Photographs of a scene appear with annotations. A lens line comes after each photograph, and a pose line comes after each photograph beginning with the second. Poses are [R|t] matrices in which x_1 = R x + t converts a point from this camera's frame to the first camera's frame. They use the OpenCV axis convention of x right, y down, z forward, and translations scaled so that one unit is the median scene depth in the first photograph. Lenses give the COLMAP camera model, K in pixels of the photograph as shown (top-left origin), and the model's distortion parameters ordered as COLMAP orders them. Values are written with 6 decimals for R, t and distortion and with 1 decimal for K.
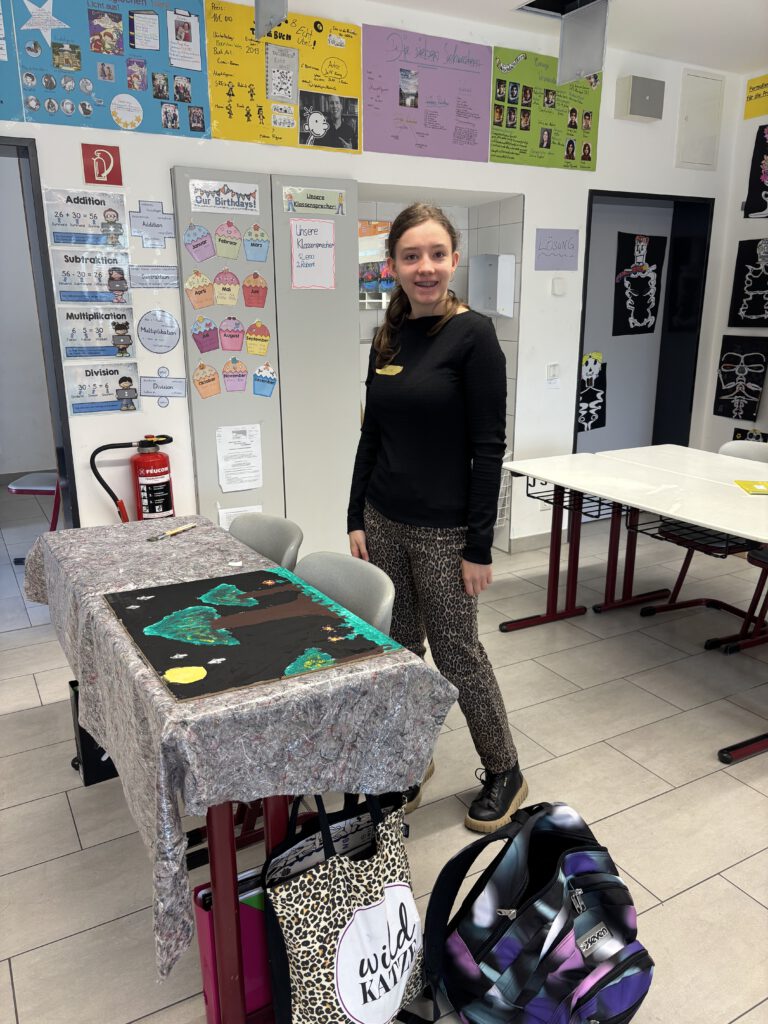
lens RADIAL K [[768.1, 0, 384.0], [0, 768.1, 512.0], [0, 0, 1]] dist [0.047381, -0.046842]
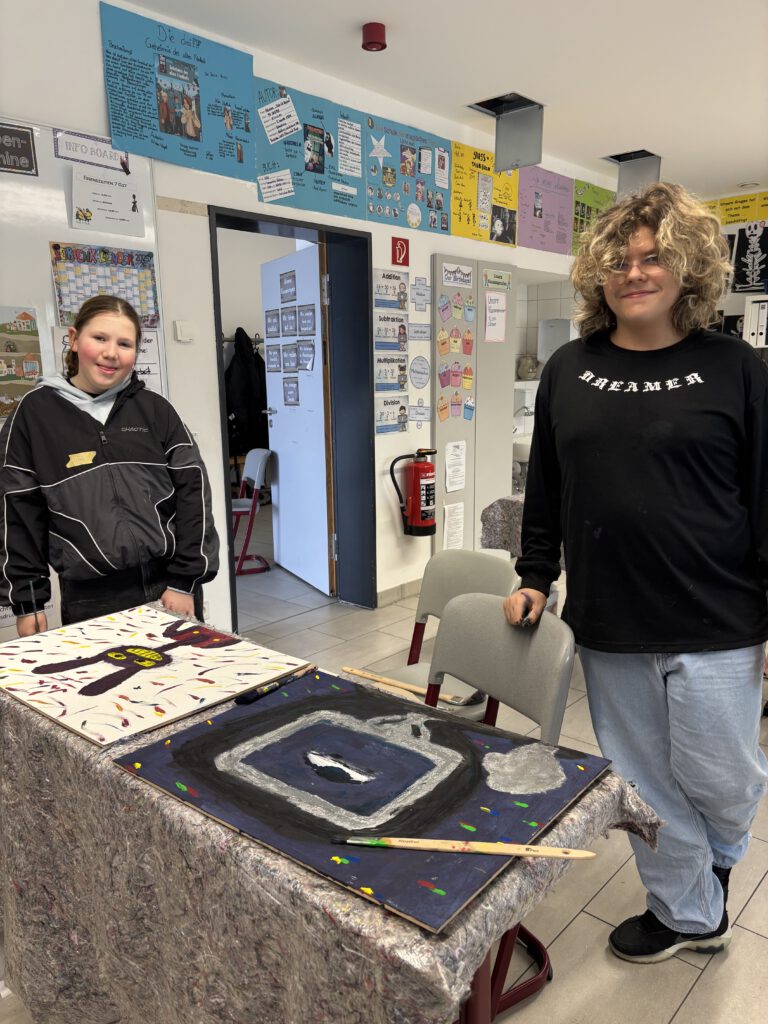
lens RADIAL K [[768.1, 0, 384.0], [0, 768.1, 512.0], [0, 0, 1]] dist [0.047381, -0.046842]
pose [[0.942230, -0.075417, 0.326366, -0.811304], [0.104440, 0.991899, -0.072314, 0.098562], [-0.318268, 0.102222, 0.942473, -0.216895]]
